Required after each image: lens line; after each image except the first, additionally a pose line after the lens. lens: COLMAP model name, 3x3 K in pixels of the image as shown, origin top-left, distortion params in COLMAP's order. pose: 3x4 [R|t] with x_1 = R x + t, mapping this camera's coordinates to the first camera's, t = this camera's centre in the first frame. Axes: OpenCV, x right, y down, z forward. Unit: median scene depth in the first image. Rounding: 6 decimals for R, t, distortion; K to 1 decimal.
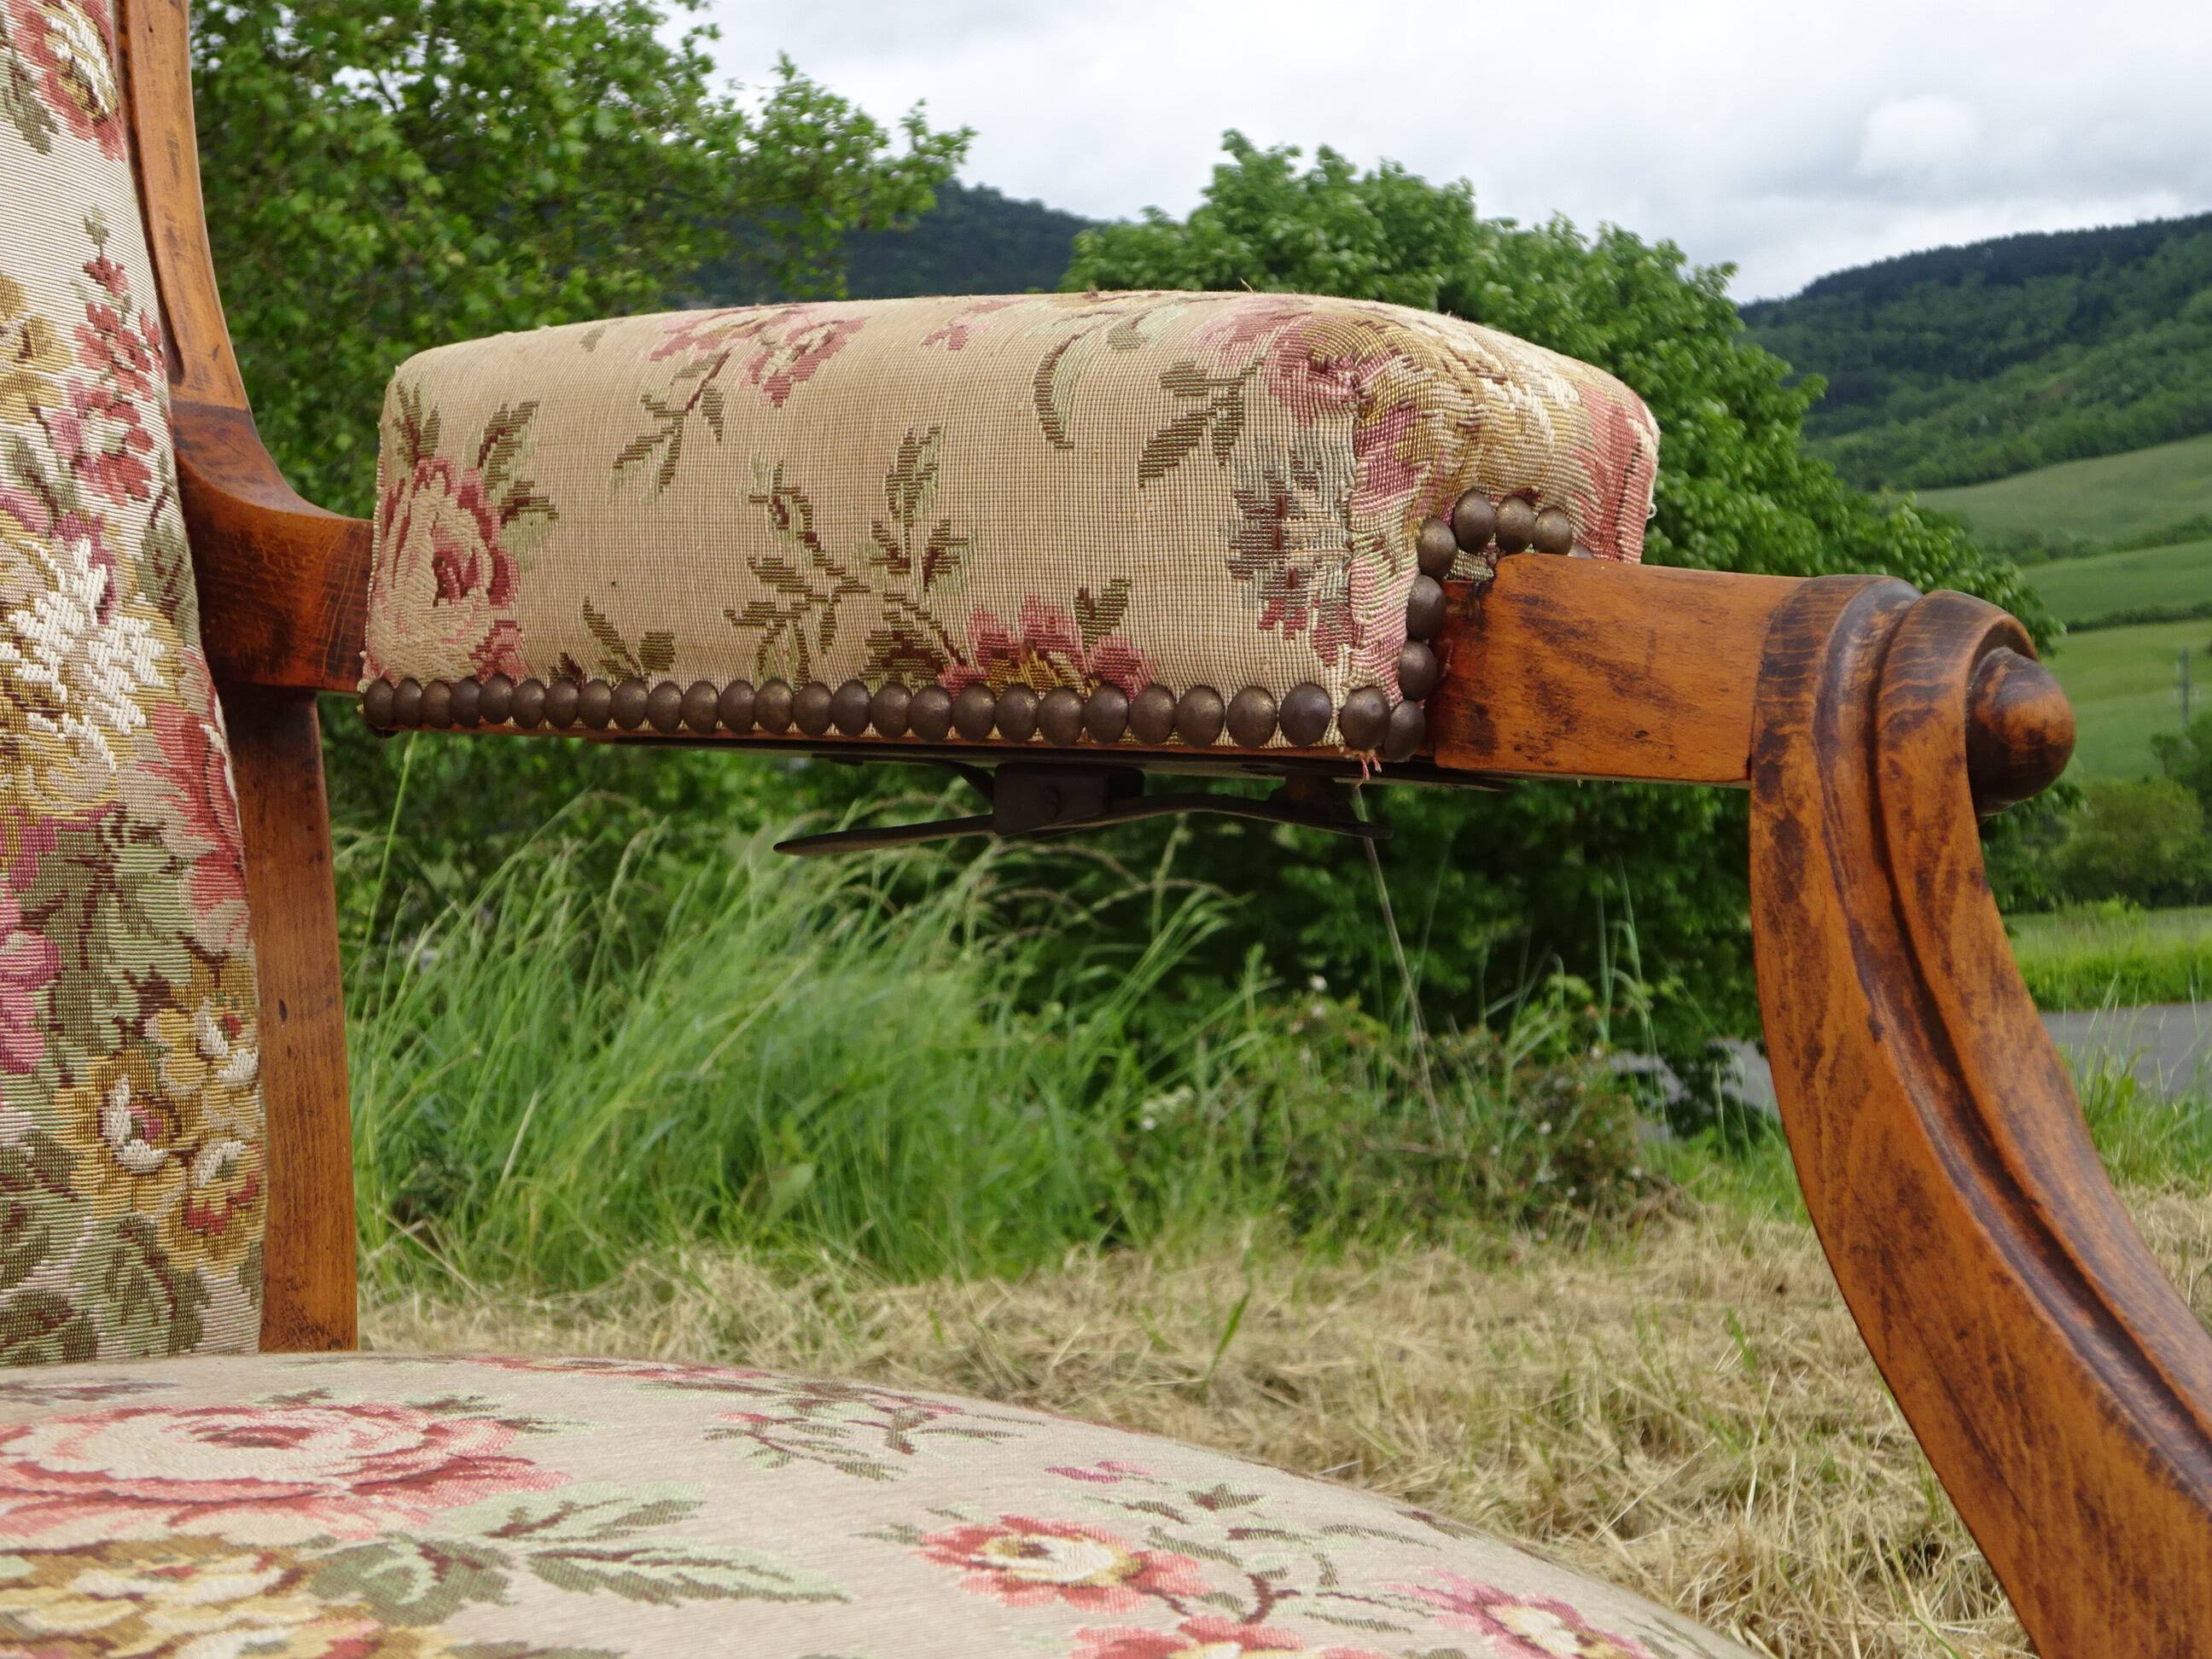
lens RADIAL K [[3314.8, 0, 1102.2], [0, 3314.8, 829.1], [0, 0, 1]] dist [-0.004762, 0.100706]
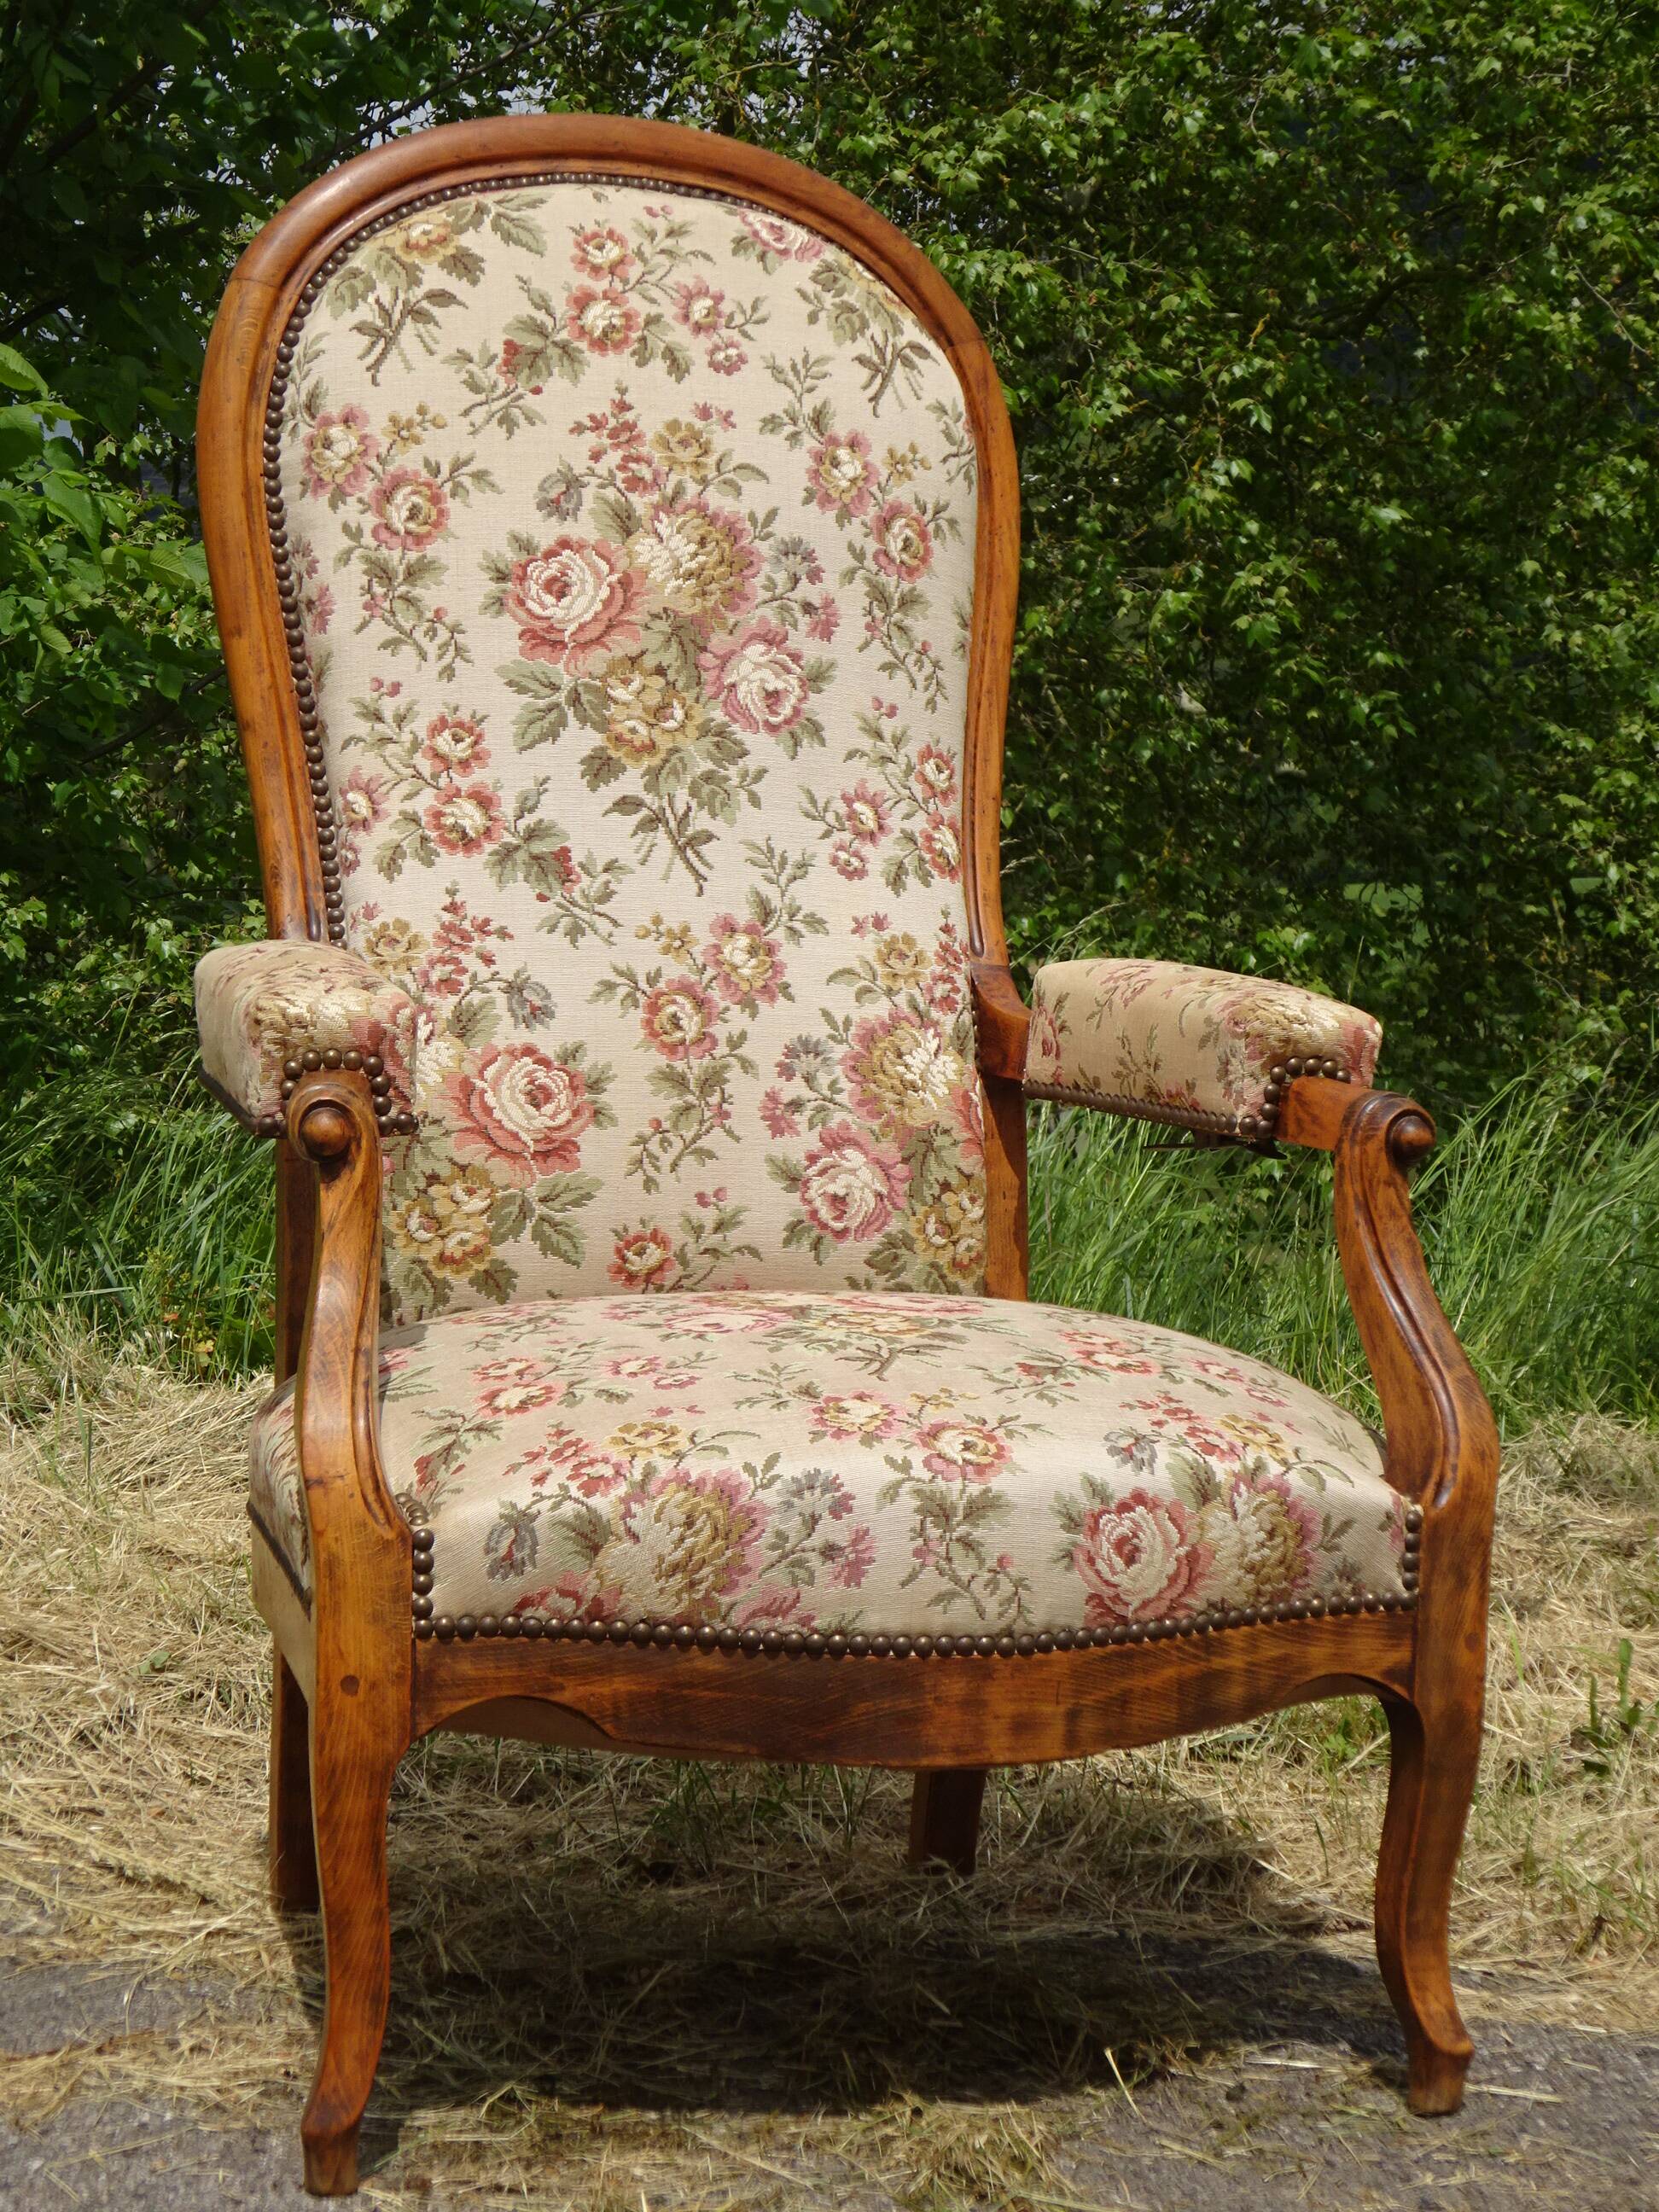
lens RADIAL K [[4261.2, 0, 823.5], [0, 4261.2, 1106.2], [0, 0, 1]] dist [0.048386, 0.018336]
pose [[0.911947, 0.047613, -0.407537, 1.145569], [-0.035963, 0.998697, 0.036205, -0.153446], [0.408730, -0.018361, 0.912471, -2.476877]]
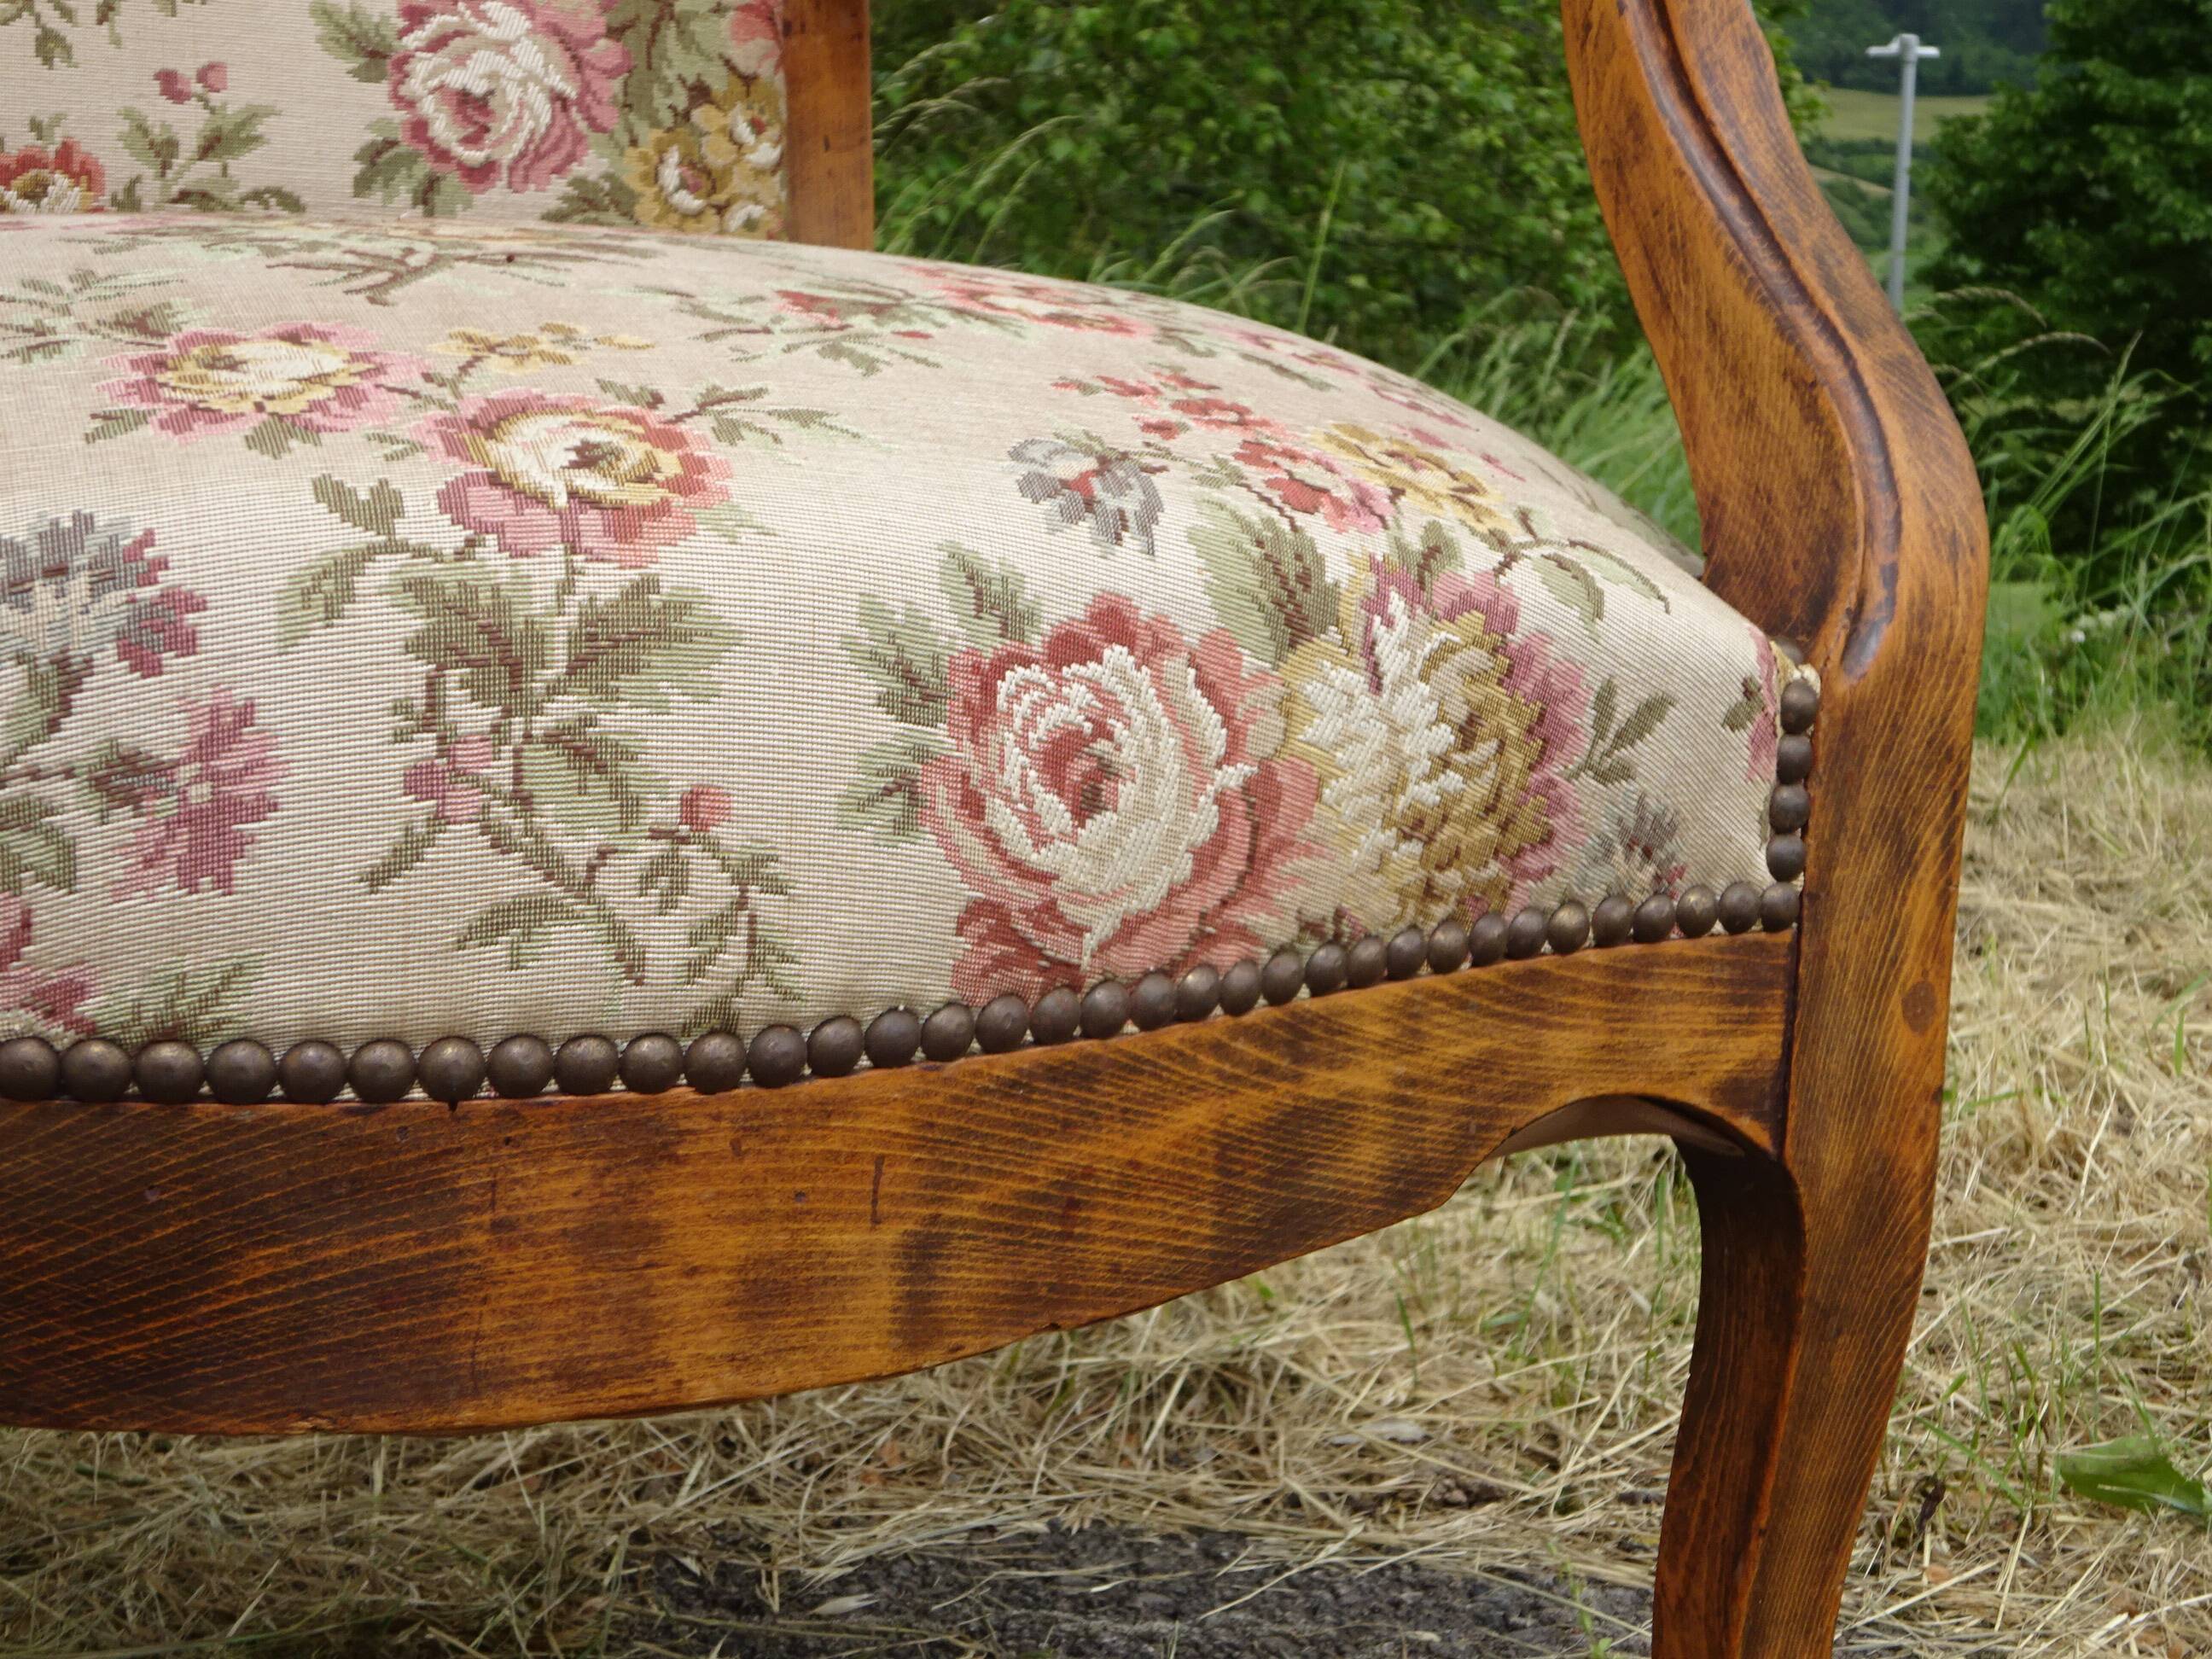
lens RADIAL K [[3314.8, 0, 1102.2], [0, 3314.8, 829.1], [0, 0, 1]] dist [-0.004762, 0.100706]
pose [[0.944434, 0.076073, -0.319777, 0.376044], [-0.036914, 0.991242, 0.126790, 0.179024], [0.326622, -0.107941, 0.938971, -0.356580]]
